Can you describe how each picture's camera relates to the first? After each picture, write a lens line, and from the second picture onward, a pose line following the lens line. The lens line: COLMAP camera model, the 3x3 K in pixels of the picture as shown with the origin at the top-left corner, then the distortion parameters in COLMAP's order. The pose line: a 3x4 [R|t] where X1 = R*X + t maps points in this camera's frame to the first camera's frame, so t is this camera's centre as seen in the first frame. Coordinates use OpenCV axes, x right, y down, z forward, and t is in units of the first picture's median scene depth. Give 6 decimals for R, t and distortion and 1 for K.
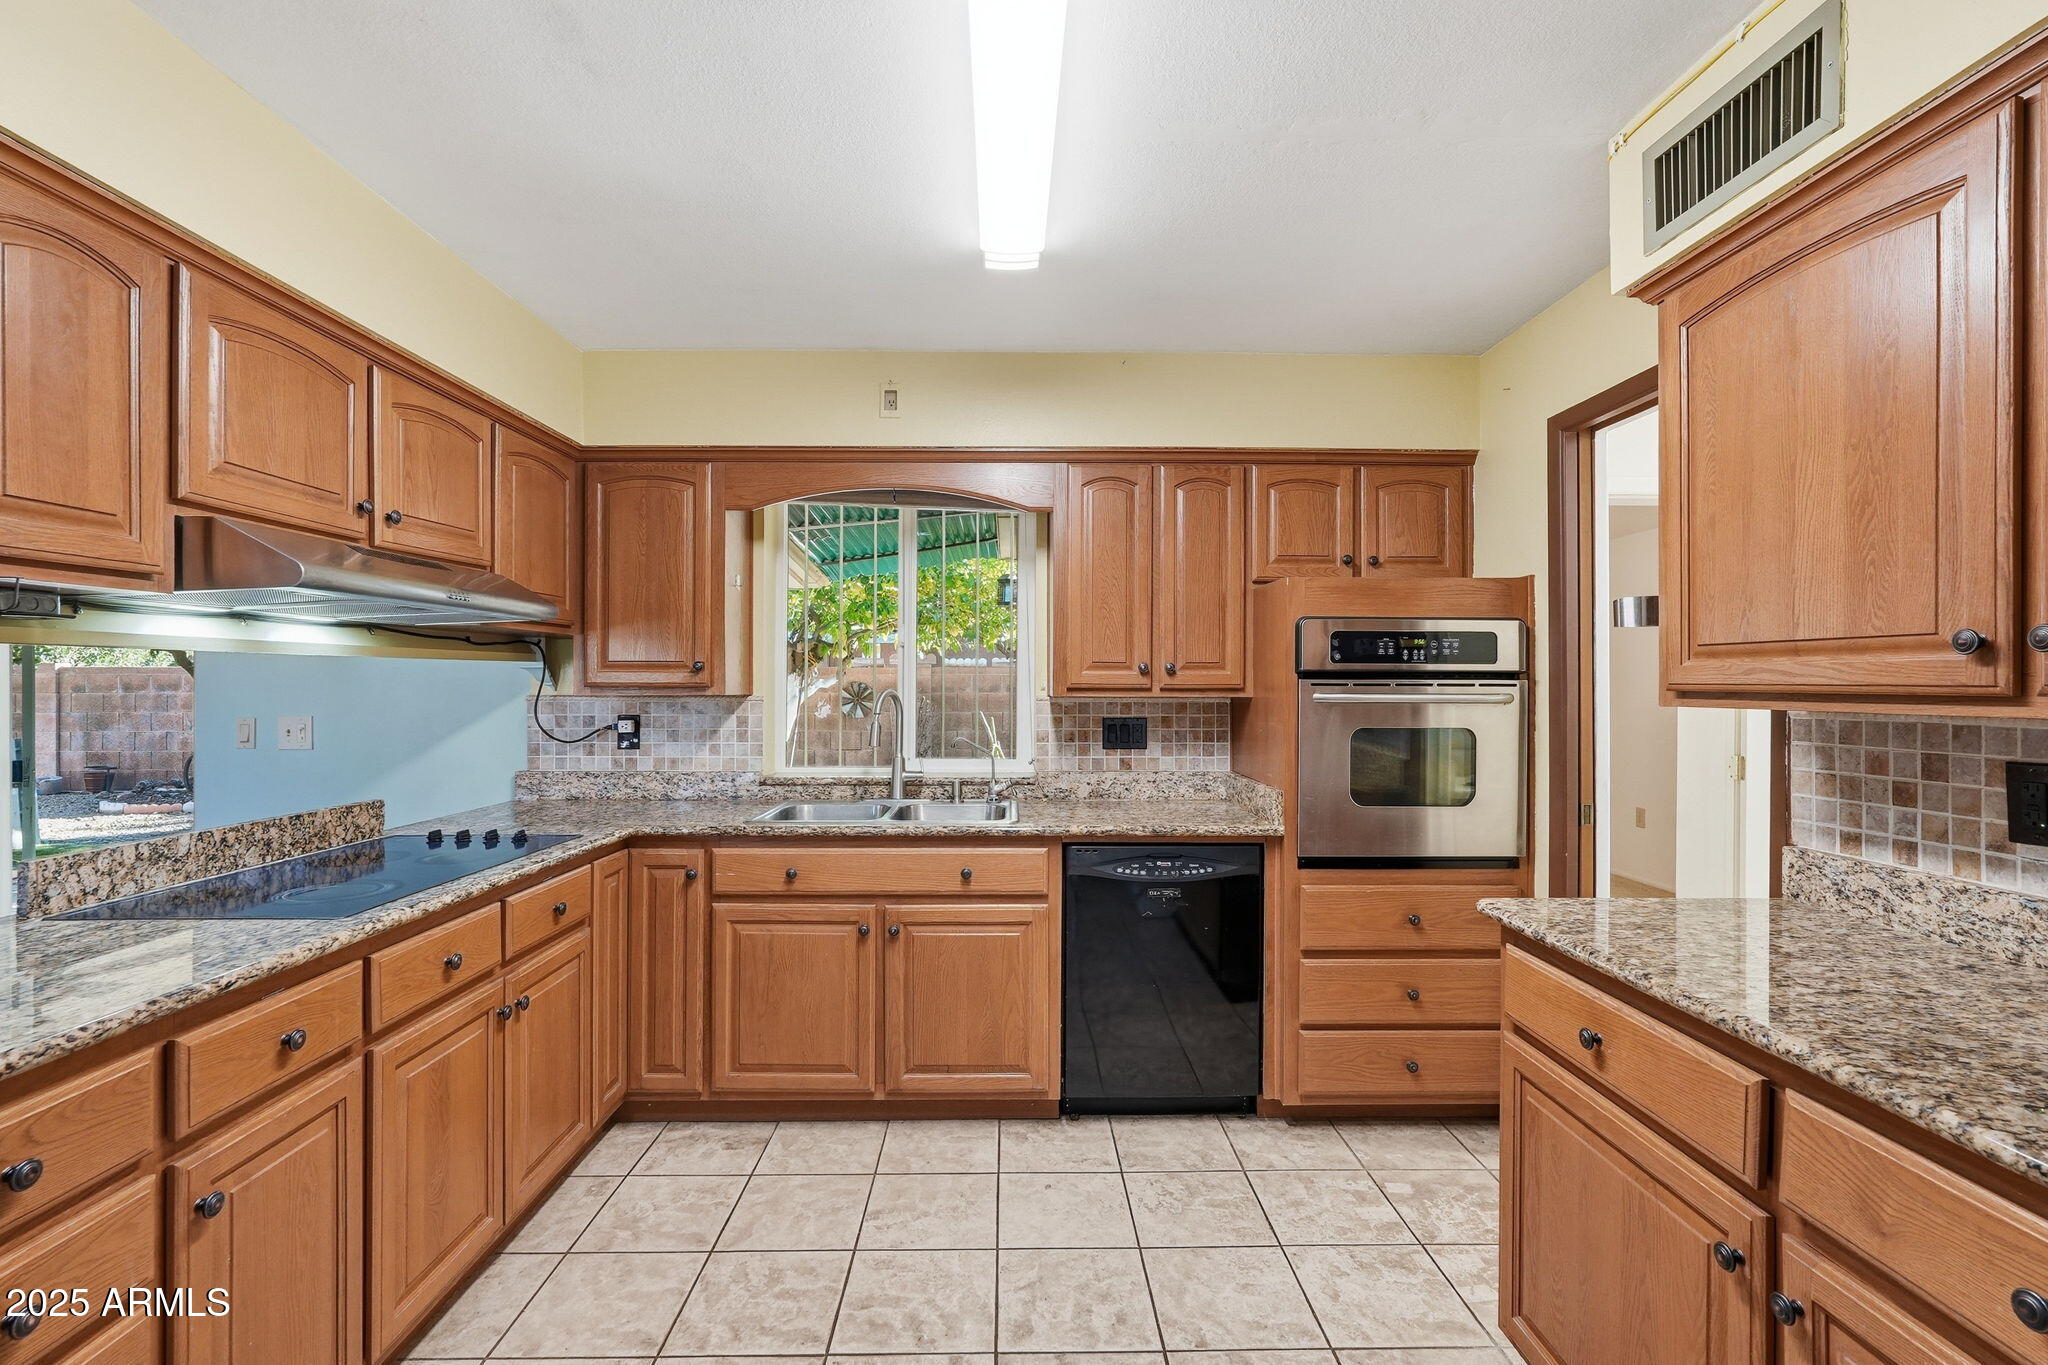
lens RADIAL K [[909.6, 0, 1022.1], [0, 909.6, 681.9], [0, 0, 1]] dist [-0.012290, 0.005713]
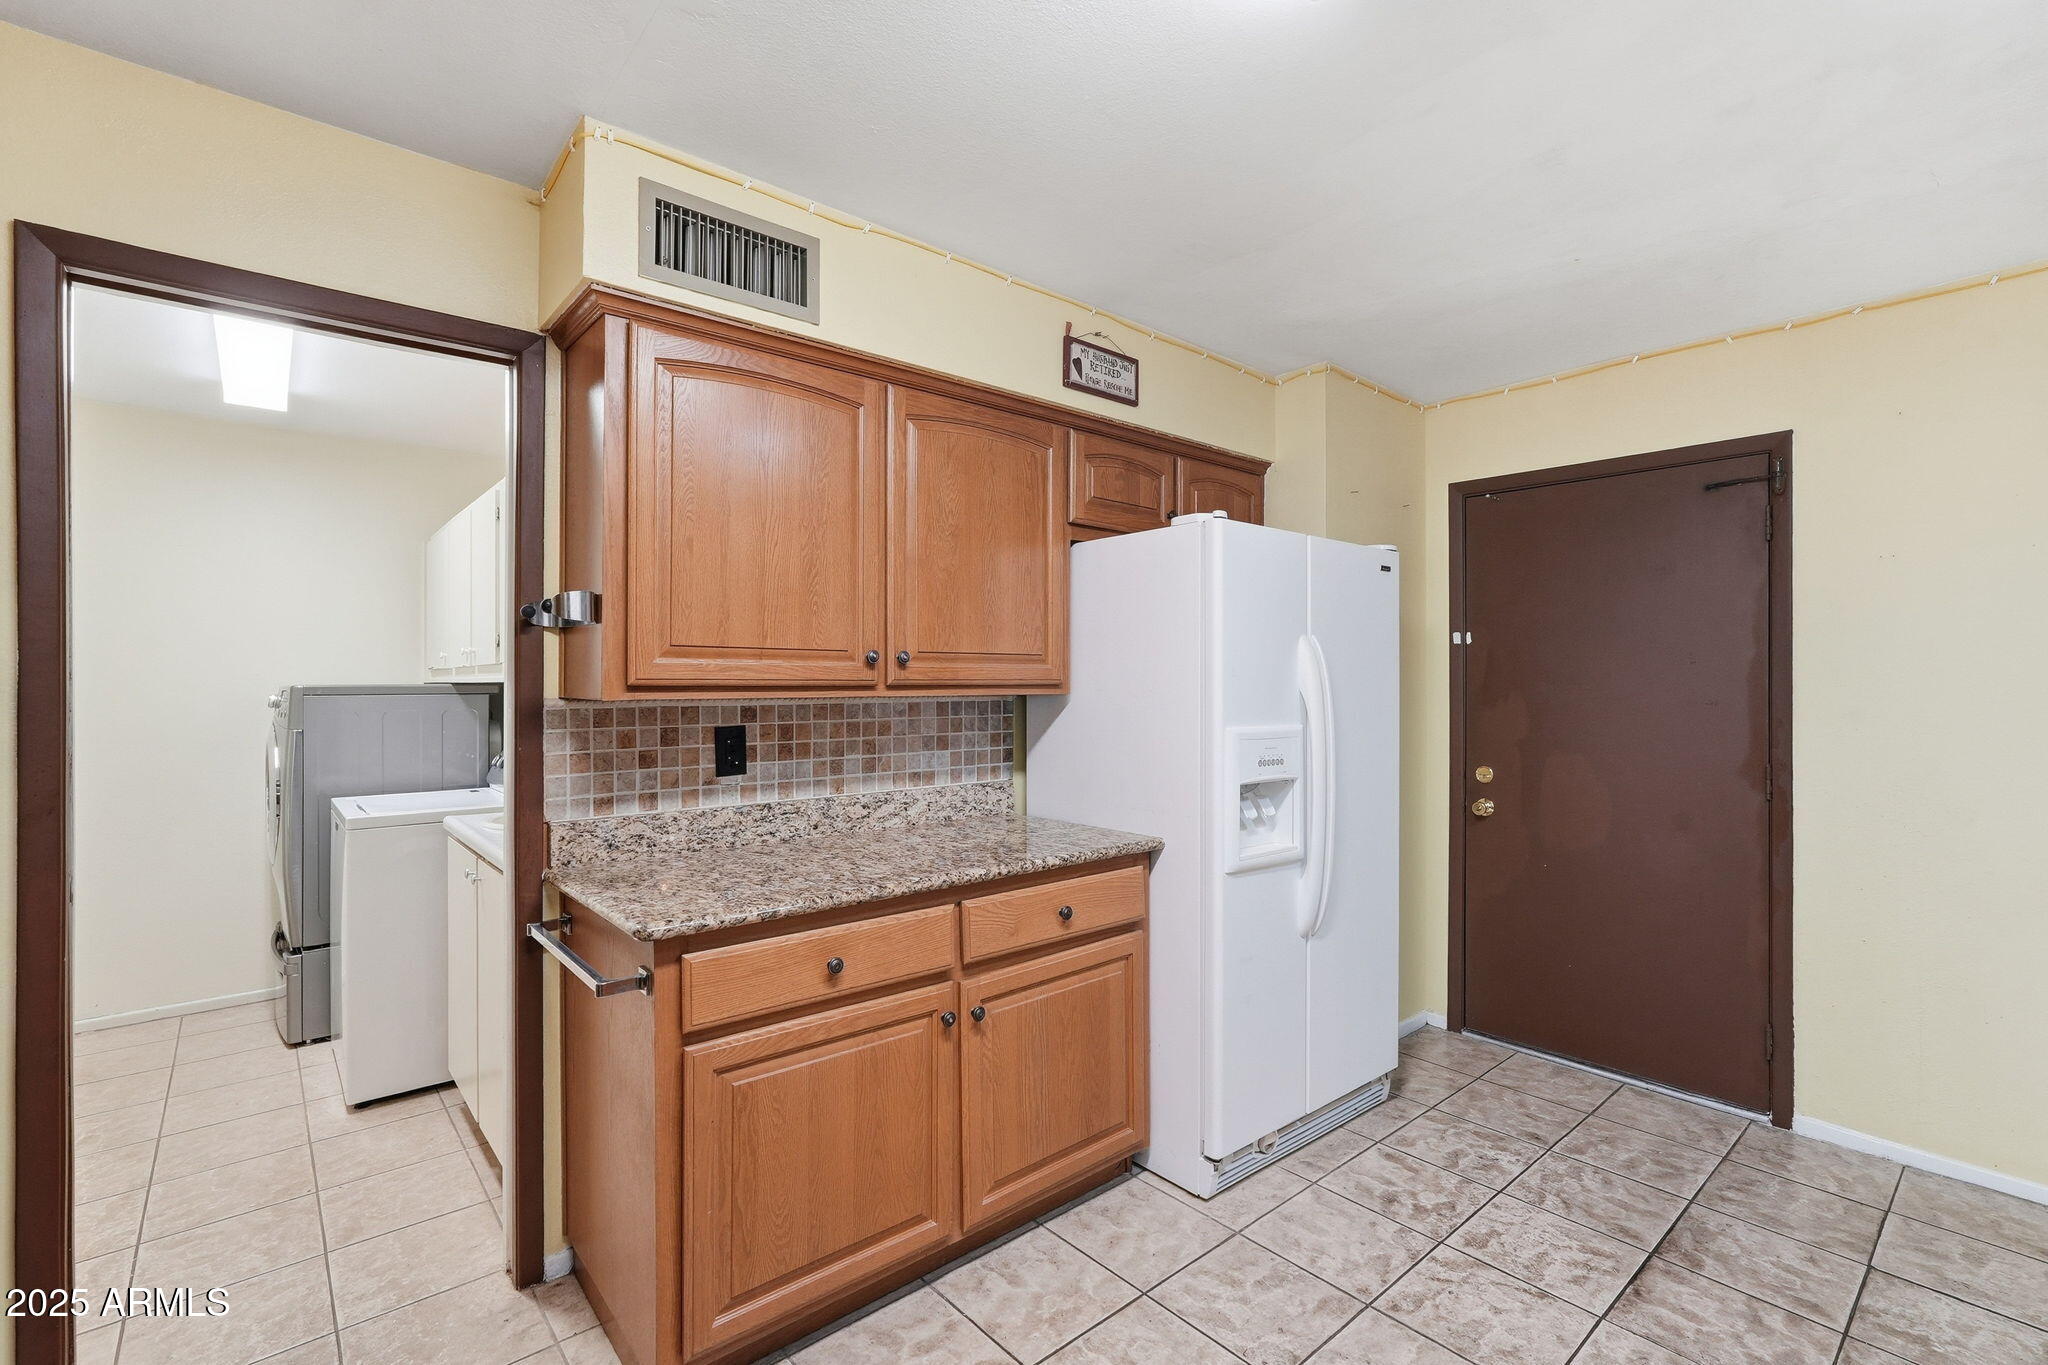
lens RADIAL K [[909.6, 0, 1015.4], [0, 909.6, 679.3], [0, 0, 1]] dist [-0.012290, 0.005713]
pose [[-0.630200, -0.000655, 0.776432, -0.317966], [-0.001956, 0.999998, -0.000743, 0.001816], [-0.776430, -0.001987, -0.630200, 1.022273]]
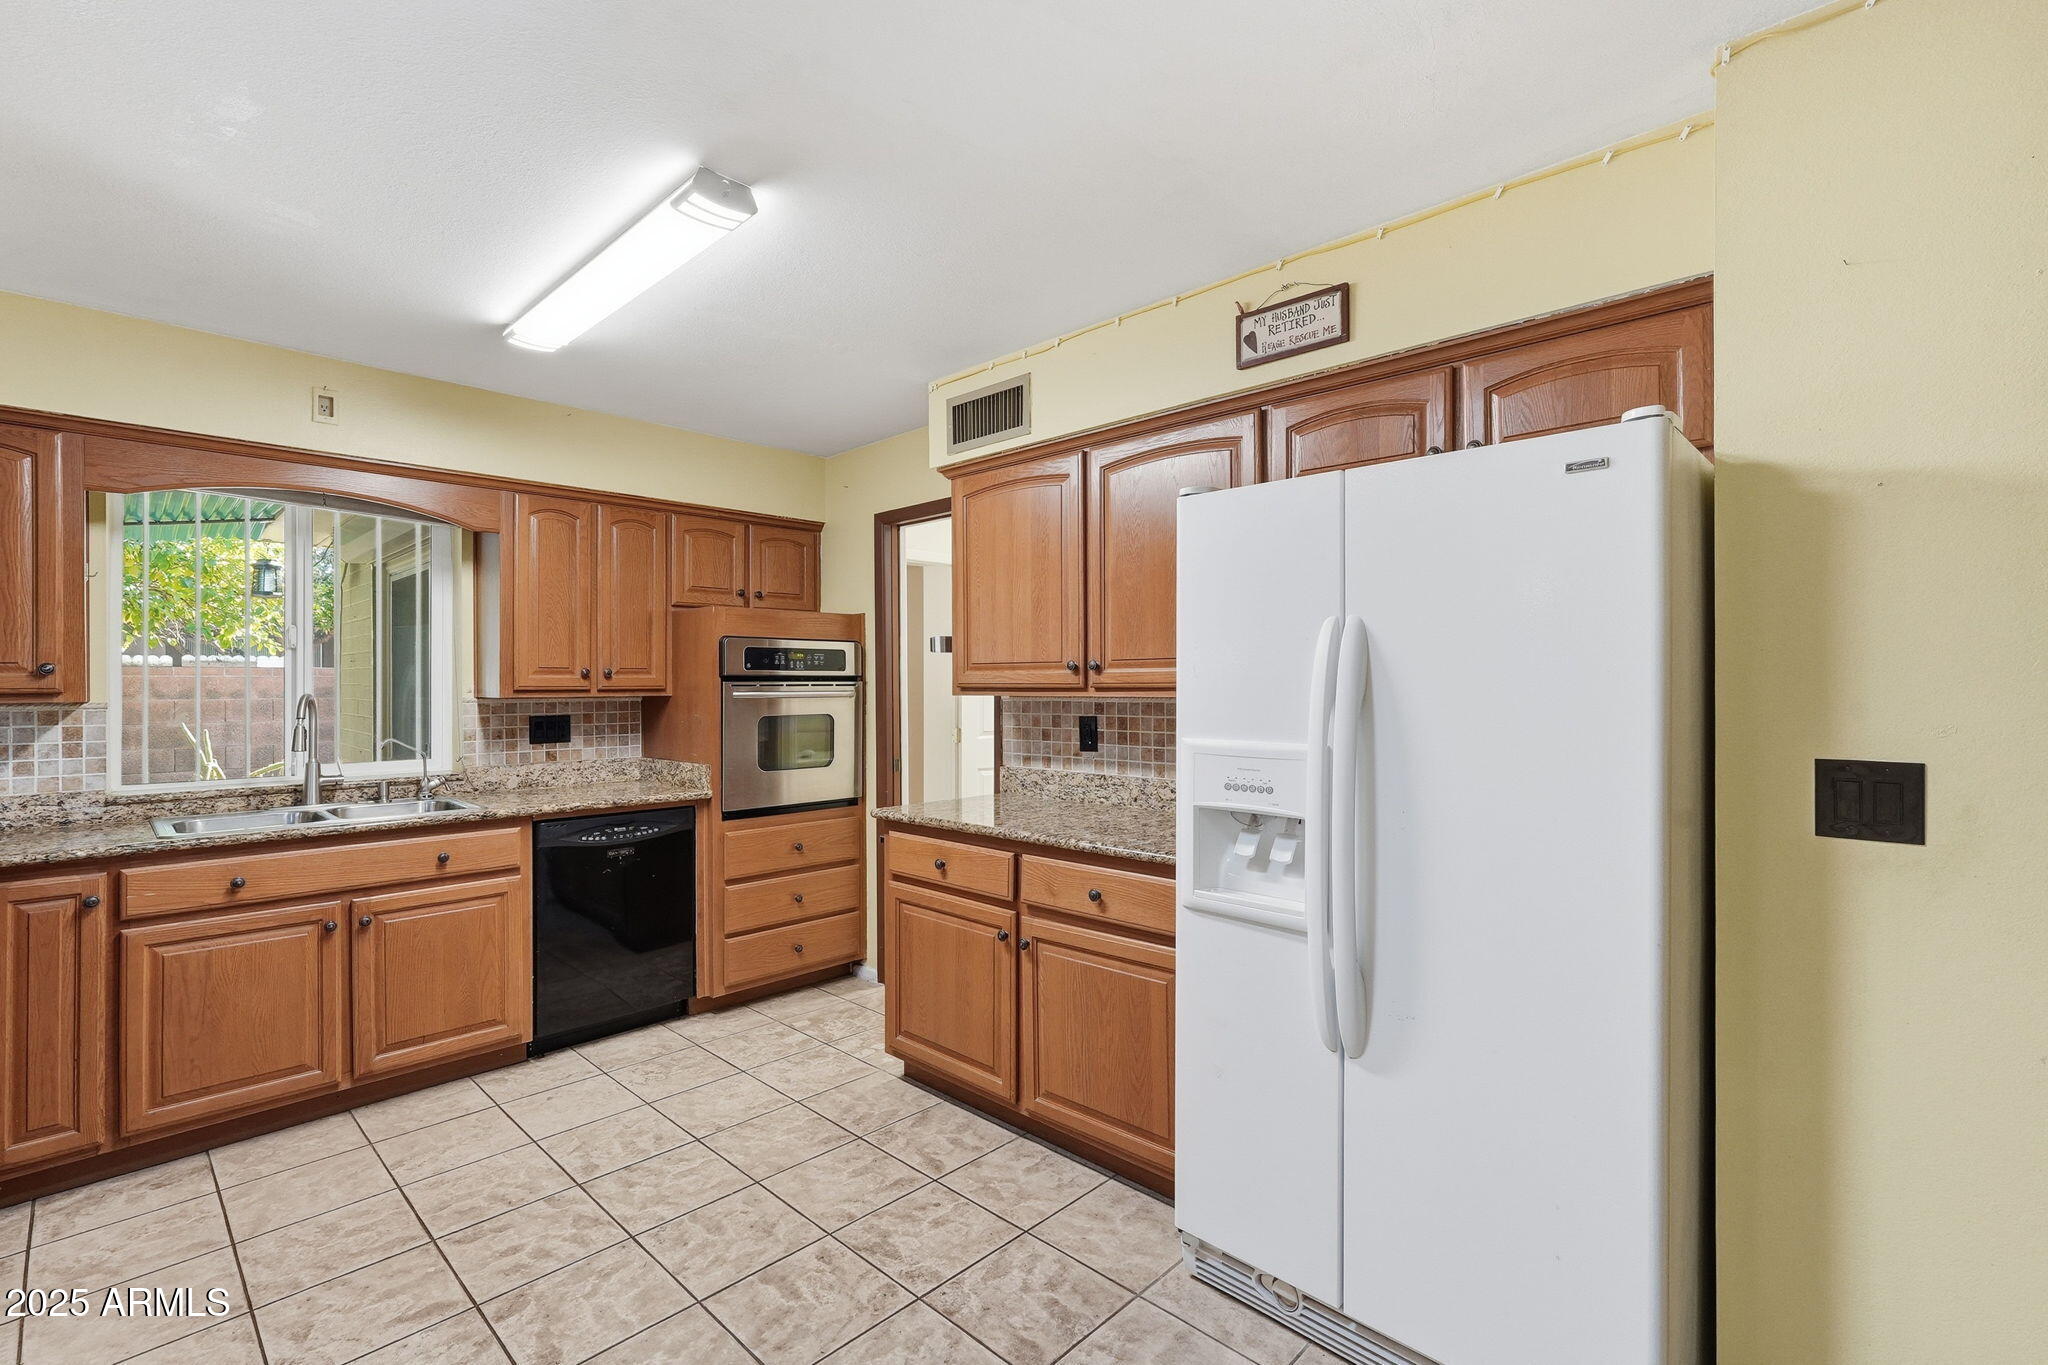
lens RADIAL K [[909.6, 0, 1019.4], [0, 909.6, 682.5], [0, 0, 1]] dist [-0.012290, 0.005713]
pose [[0.706783, -0.004370, 0.707417, -0.415401], [0.004990, 0.999987, 0.001192, -0.001213], [-0.707413, 0.002688, 0.706795, -0.334874]]
